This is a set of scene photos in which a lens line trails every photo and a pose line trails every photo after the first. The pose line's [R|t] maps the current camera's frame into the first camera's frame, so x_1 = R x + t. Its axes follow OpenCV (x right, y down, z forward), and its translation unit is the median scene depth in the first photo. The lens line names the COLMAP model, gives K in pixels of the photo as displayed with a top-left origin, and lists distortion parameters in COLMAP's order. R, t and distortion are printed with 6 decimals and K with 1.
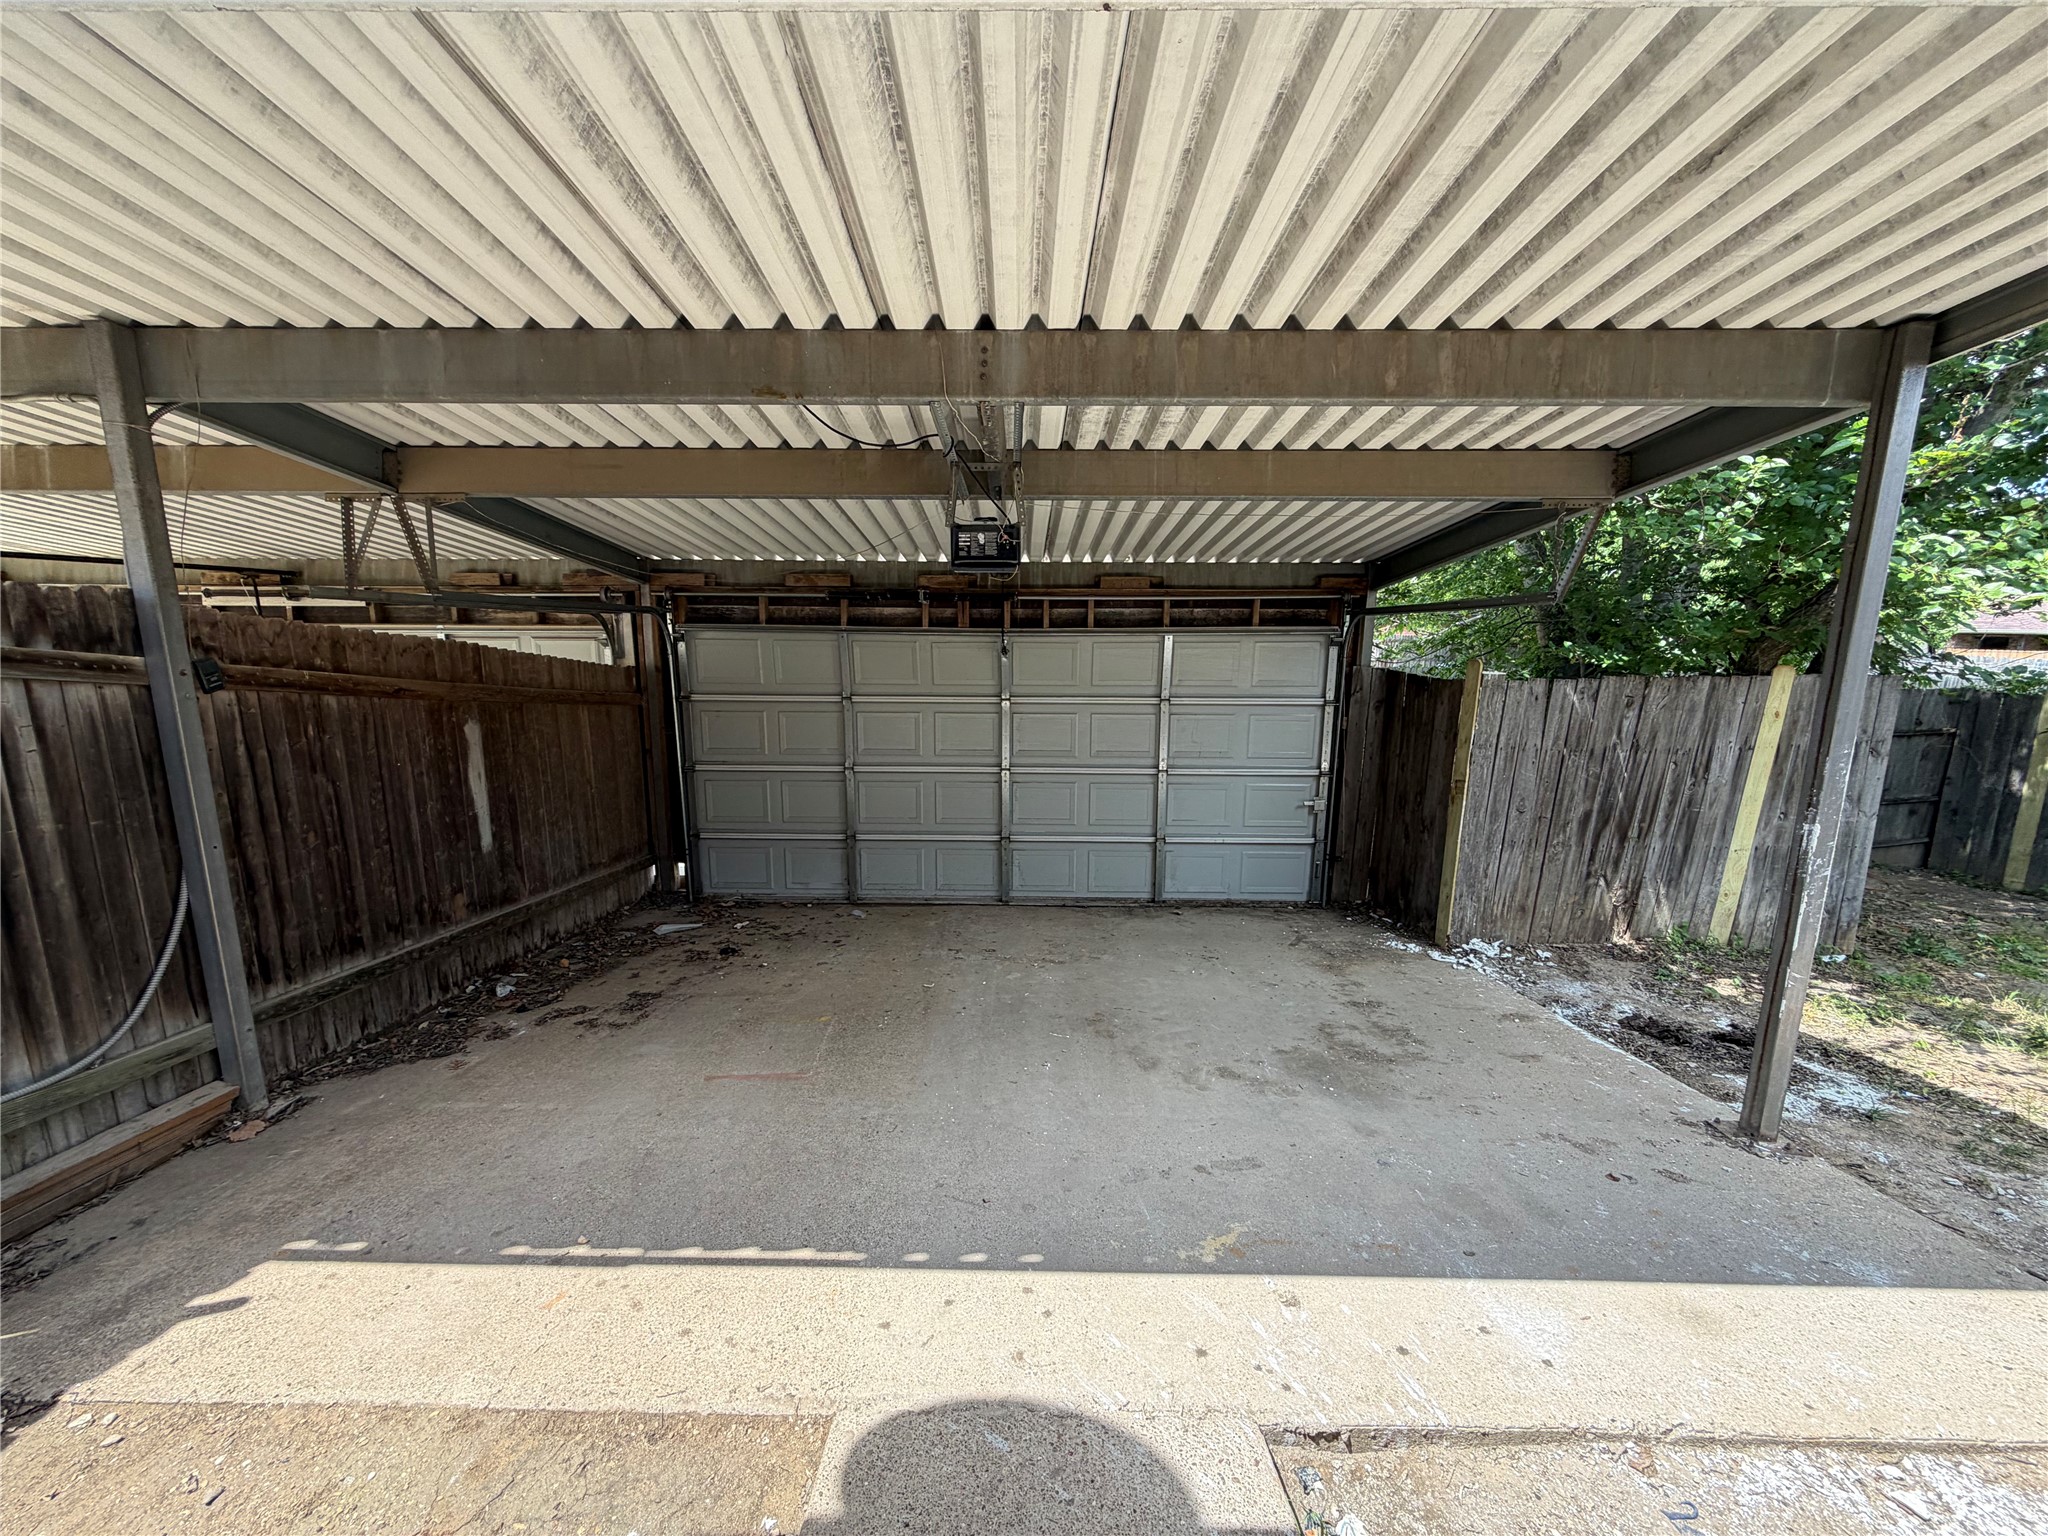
lens RADIAL K [[814.9, 0, 1012.5], [0, 814.9, 770.7], [0, 0, 1]] dist [-0.001700, 0.000640]
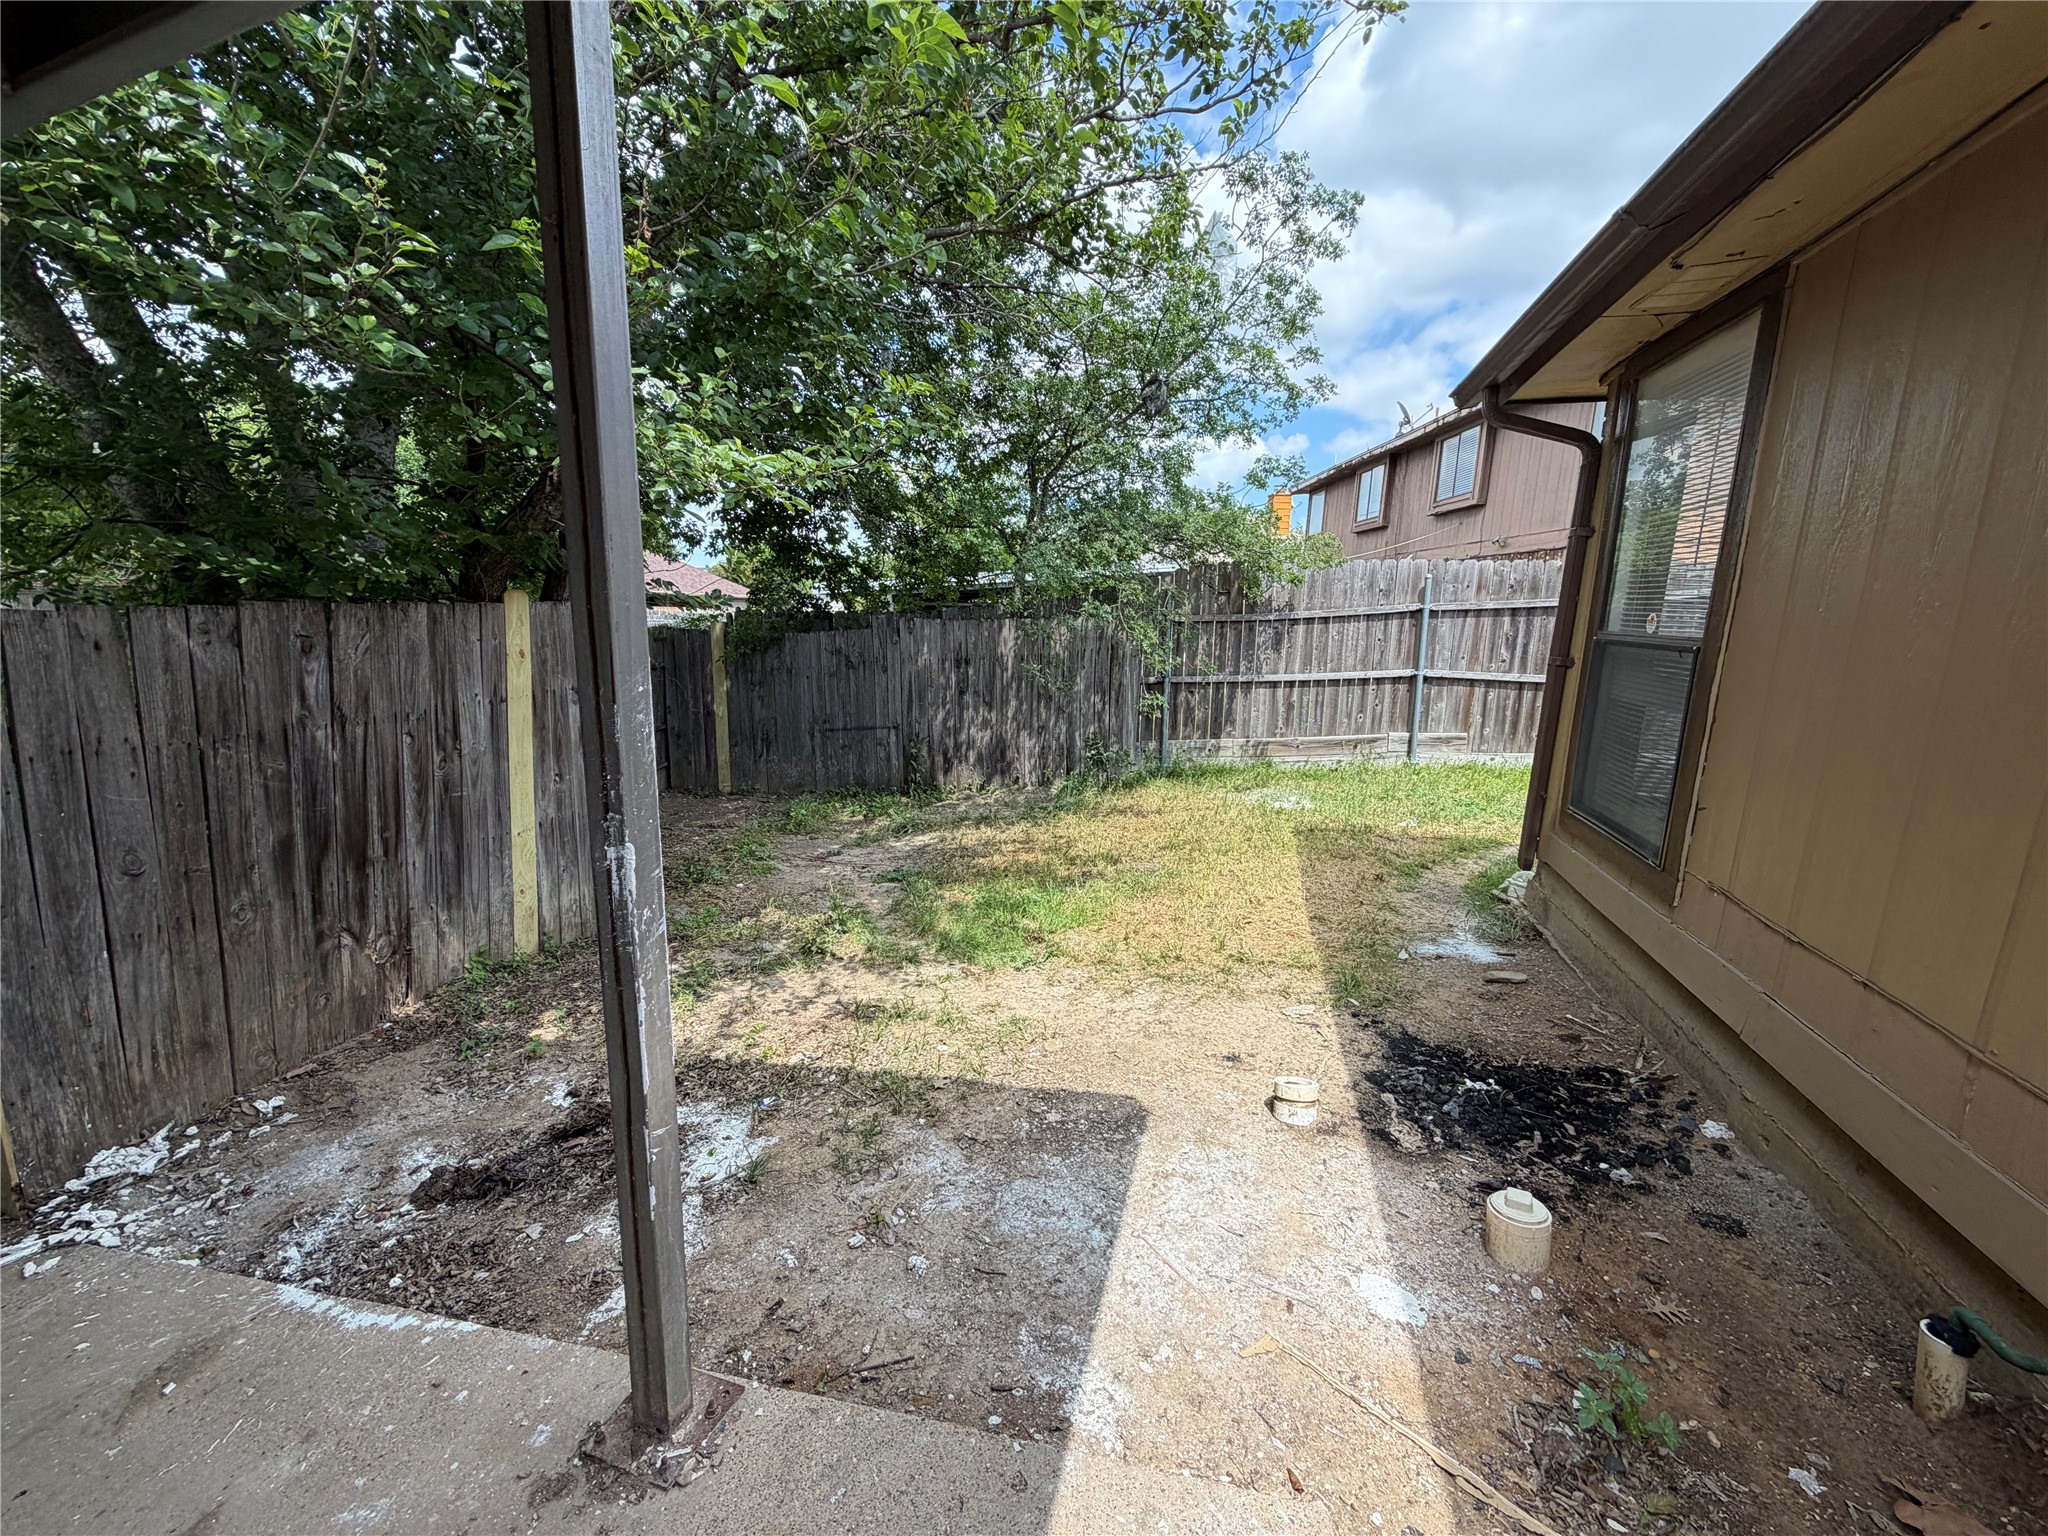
lens RADIAL K [[814.9, 0, 1021.4], [0, 814.9, 766.8], [0, 0, 1]] dist [-0.001700, 0.000640]
pose [[0.271854, -0.185361, 0.944318, 0.312153], [0.148047, 0.977649, 0.149283, -0.008531], [-0.950882, 0.099221, 0.293220, 0.326632]]
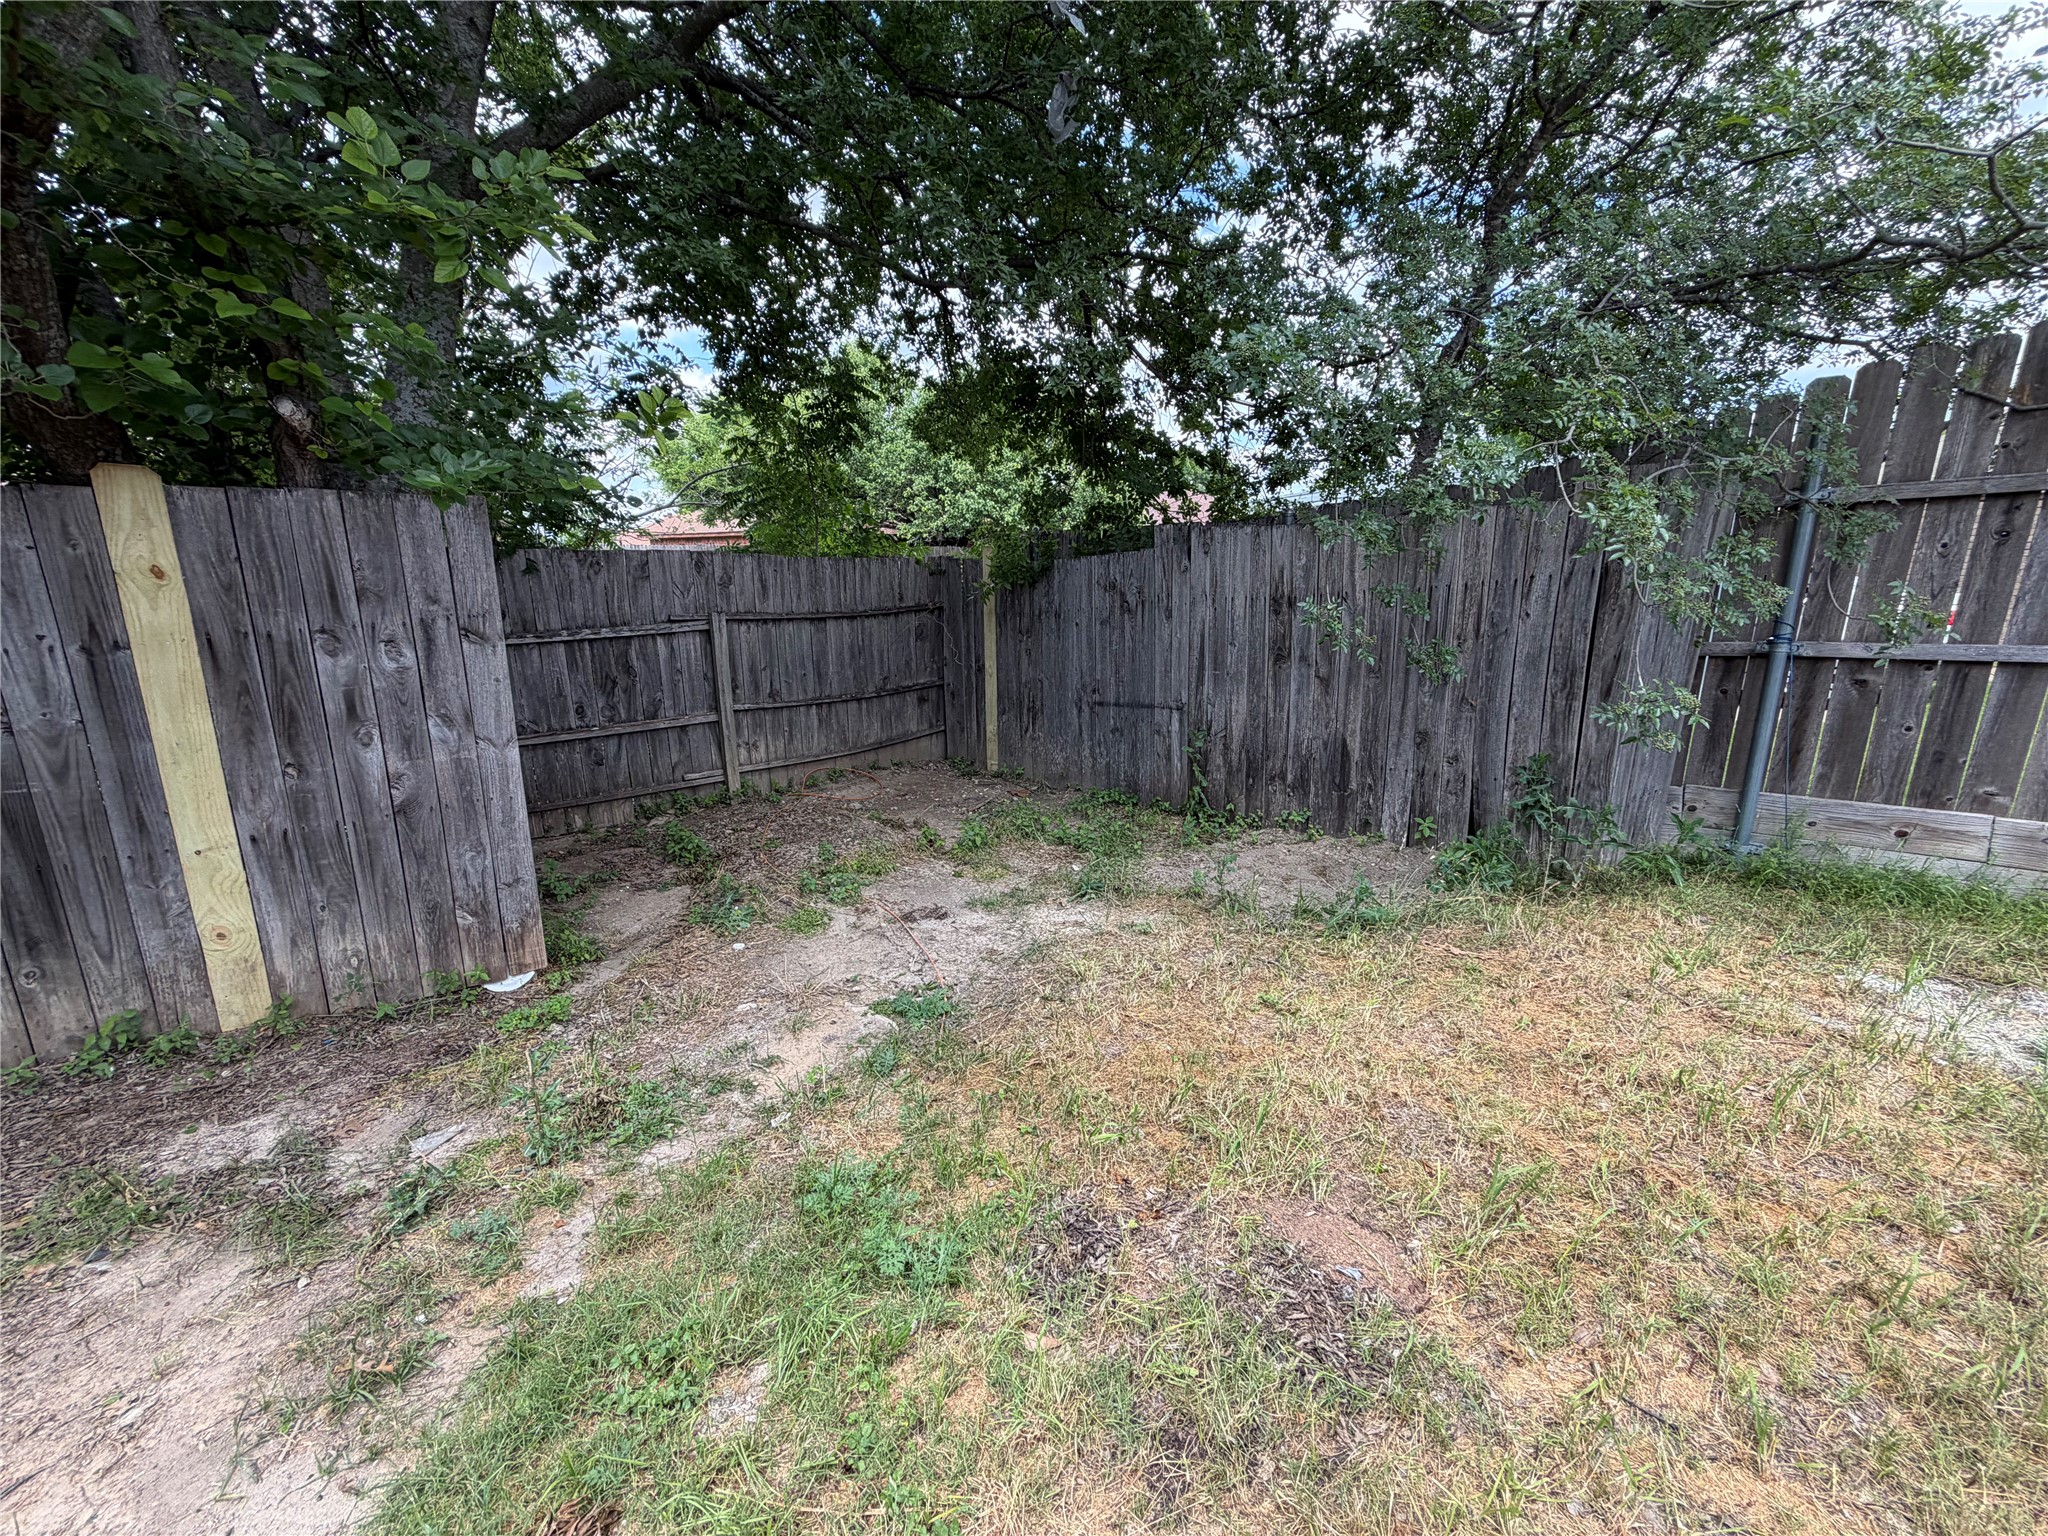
lens RADIAL K [[814.9, 0, 1017.1], [0, 814.9, 775.4], [0, 0, 1]] dist [-0.001700, 0.000640]
pose [[0.816745, -0.170998, 0.551078, 1.057481], [0.120056, 0.984537, 0.127565, 0.048519], [-0.564371, -0.038028, 0.824645, 0.308370]]
